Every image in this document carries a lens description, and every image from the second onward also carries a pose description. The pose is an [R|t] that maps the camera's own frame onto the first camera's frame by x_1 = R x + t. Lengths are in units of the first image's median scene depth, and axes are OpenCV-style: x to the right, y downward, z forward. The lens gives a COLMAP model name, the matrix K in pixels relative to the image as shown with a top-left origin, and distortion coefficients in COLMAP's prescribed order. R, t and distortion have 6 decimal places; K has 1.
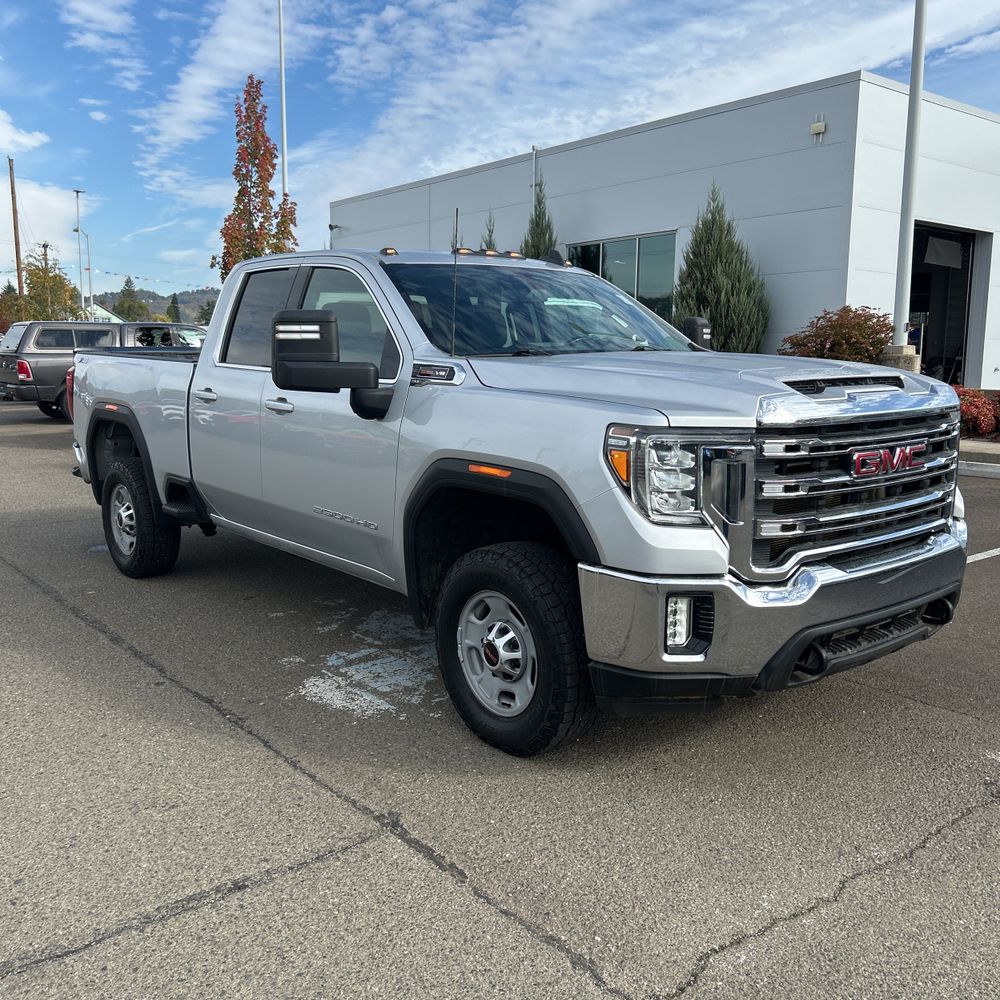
lens RADIAL K [[989.8, 0, 514.8], [0, 989.8, 503.1], [0, 0, 1]] dist [0.038420, -0.025172]
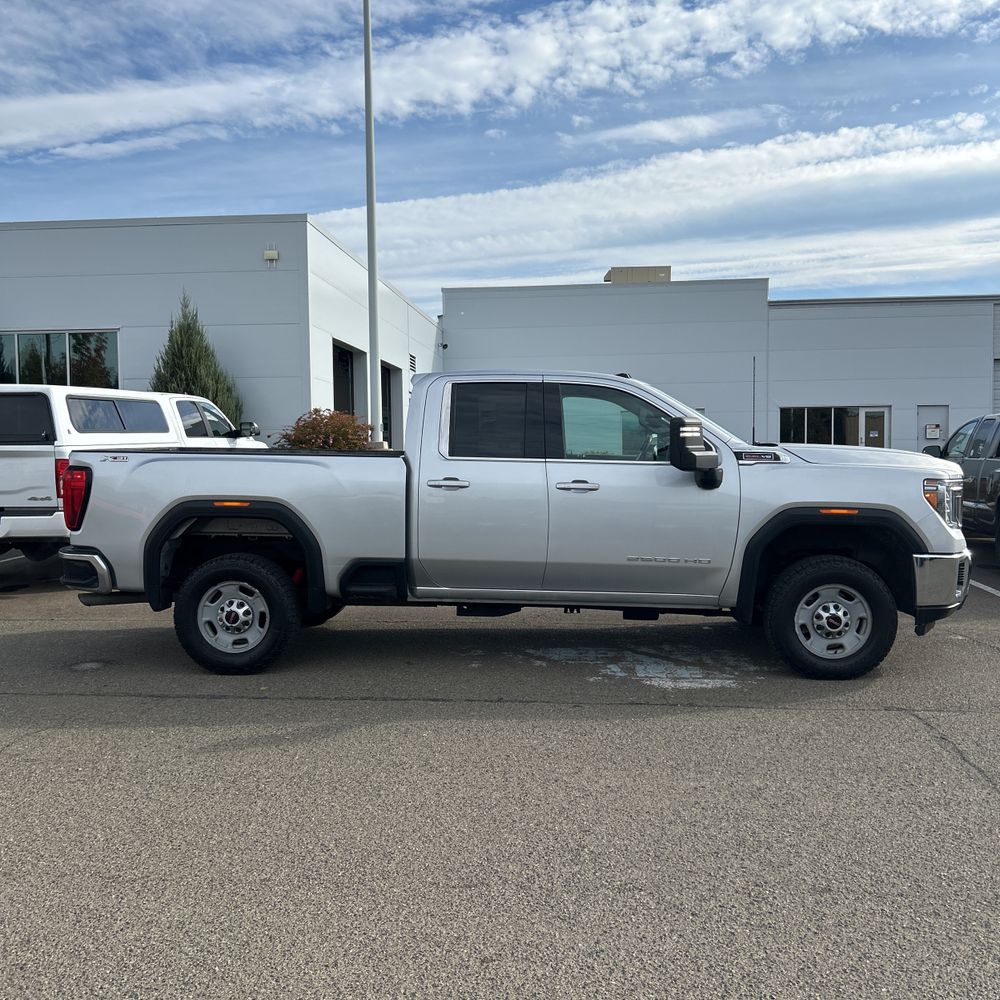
lens RADIAL K [[1035.3, 0, 503.4], [0, 1035.3, 511.5], [0, 0, 1]] dist [0.013554, 0.003613]
pose [[0.715787, -0.052718, 0.696326, -1.232559], [0.117401, 0.992038, -0.045577, -0.013801], [-0.688380, 0.114373, 0.716277, 0.081356]]
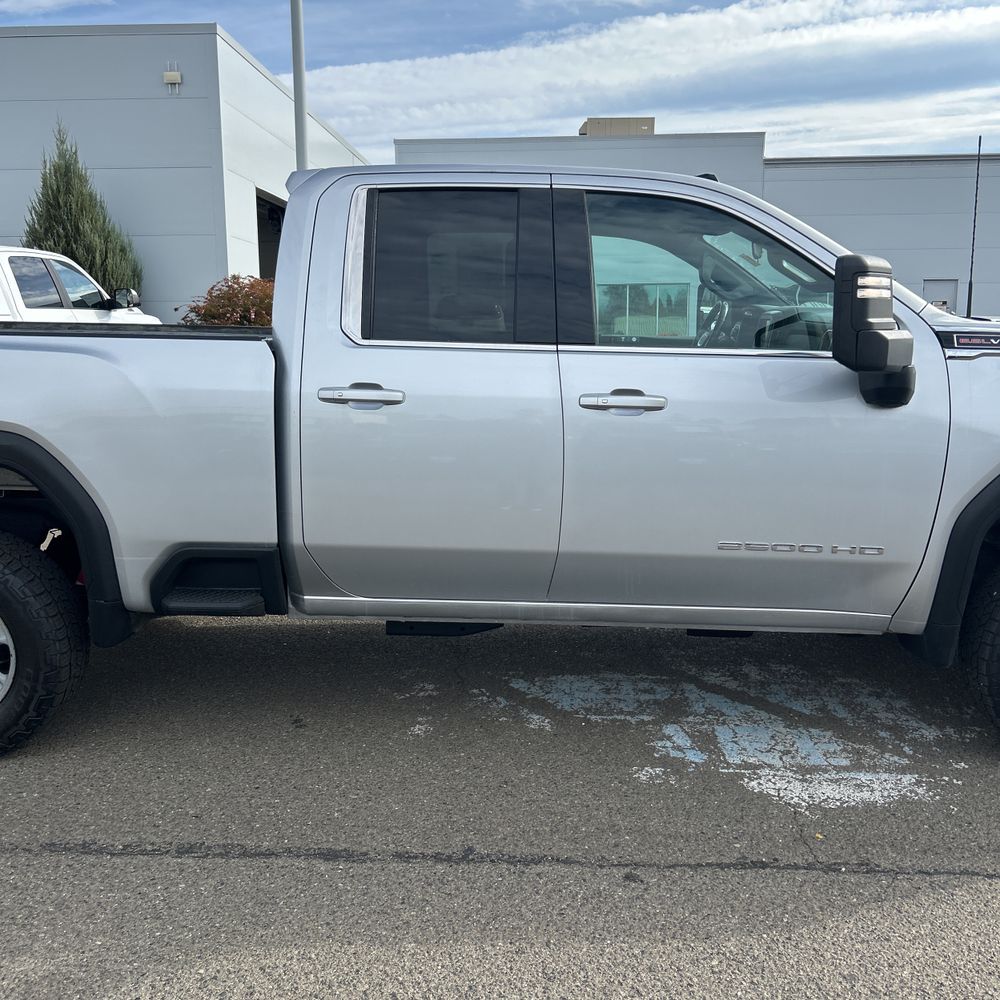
lens RADIAL K [[989.8, 0, 514.8], [0, 989.8, 503.1], [0, 0, 1]] dist [0.038420, -0.025172]
pose [[0.678231, -0.135506, 0.722247, -0.745635], [0.118589, 0.990152, 0.074408, -0.086680], [-0.725216, 0.035185, 0.687622, 0.584429]]
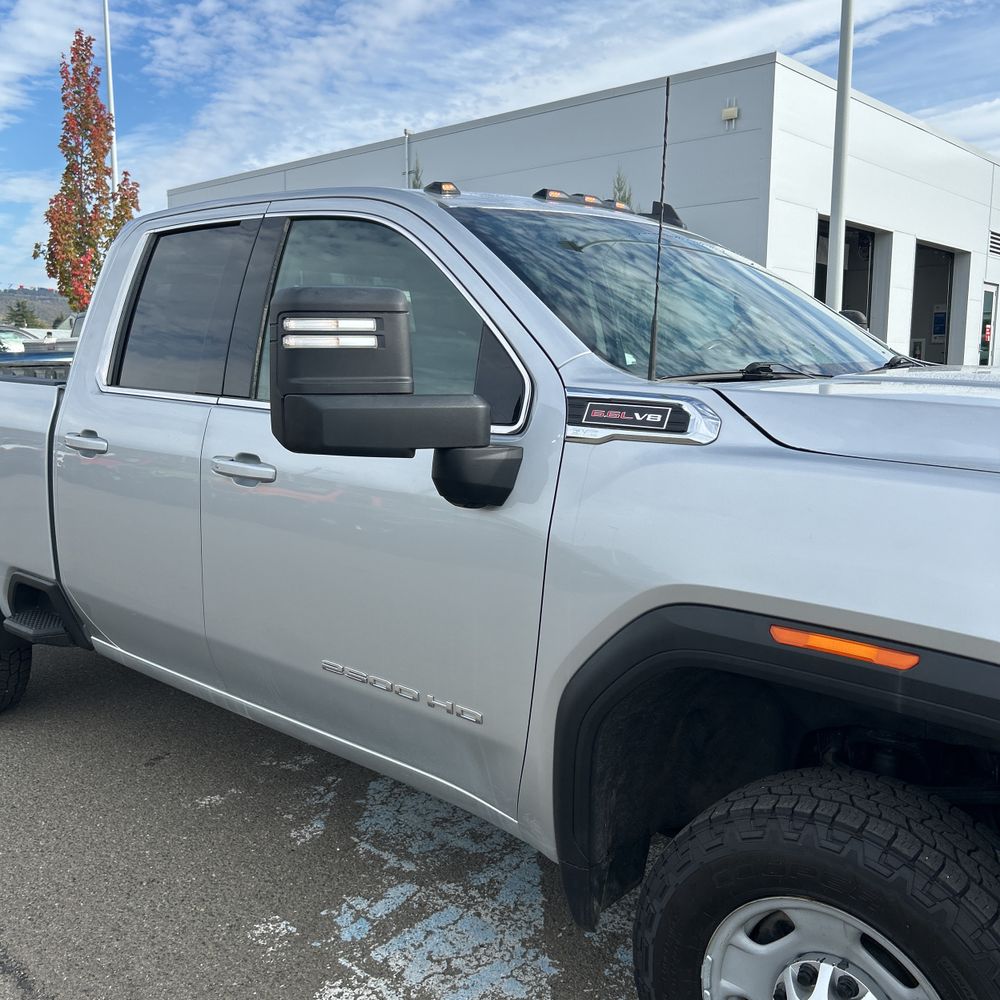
lens RADIAL K [[1014.1, 0, 491.5], [0, 1014.1, 501.5], [0, 0, 1]] dist [0.012422, 0.006354]
pose [[0.990668, -0.022406, 0.134440, -0.173005], [0.023642, 0.999692, -0.007603, -0.070885], [-0.134228, 0.010711, 0.990893, 0.418090]]
